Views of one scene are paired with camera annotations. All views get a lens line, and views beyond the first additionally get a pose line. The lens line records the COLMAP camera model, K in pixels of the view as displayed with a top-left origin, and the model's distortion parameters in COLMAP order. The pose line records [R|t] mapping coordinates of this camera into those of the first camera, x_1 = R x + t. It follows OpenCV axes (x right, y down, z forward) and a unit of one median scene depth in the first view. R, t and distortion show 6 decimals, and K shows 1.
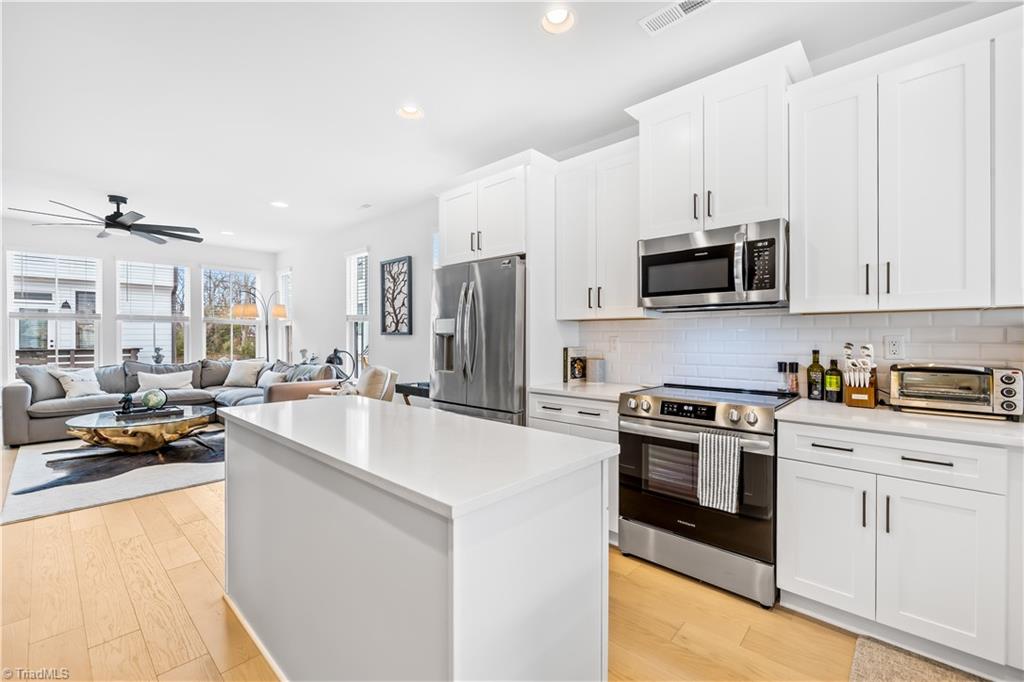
lens RADIAL K [[429.9, 0, 501.5], [0, 429.9, 339.8], [0, 0, 1]] dist [0.002185, 0.000435]
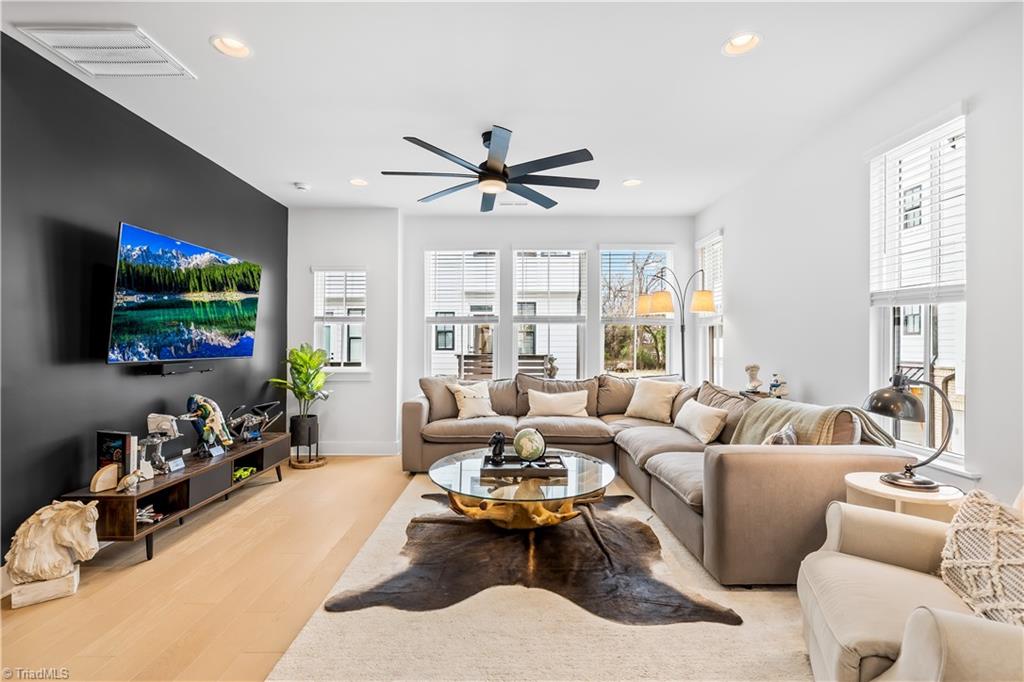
lens RADIAL K [[457.4, 0, 509.6], [0, 457.4, 344.7], [0, 0, 1]] dist [-0.013278, -0.000020]
pose [[0.686945, 0.000366, -0.726709, -0.267405], [-0.003835, 0.999988, -0.003121, -0.001439], [0.726699, 0.004931, 0.686938, 0.401747]]
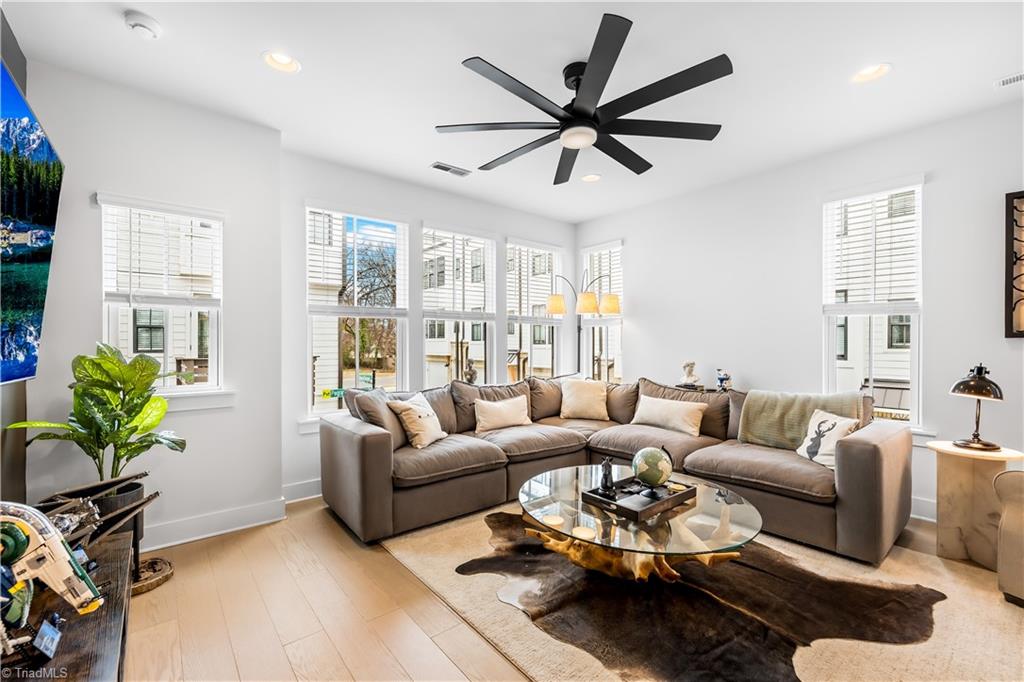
lens RADIAL K [[438.4, 0, 512.0], [0, 438.4, 341.0], [0, 0, 1]] dist [0.000405, 0.000022]
pose [[0.992773, -0.001948, -0.119992, -0.681886], [0.000453, 0.999922, -0.012487, -0.001589], [0.120007, 0.012342, 0.992696, 0.355785]]
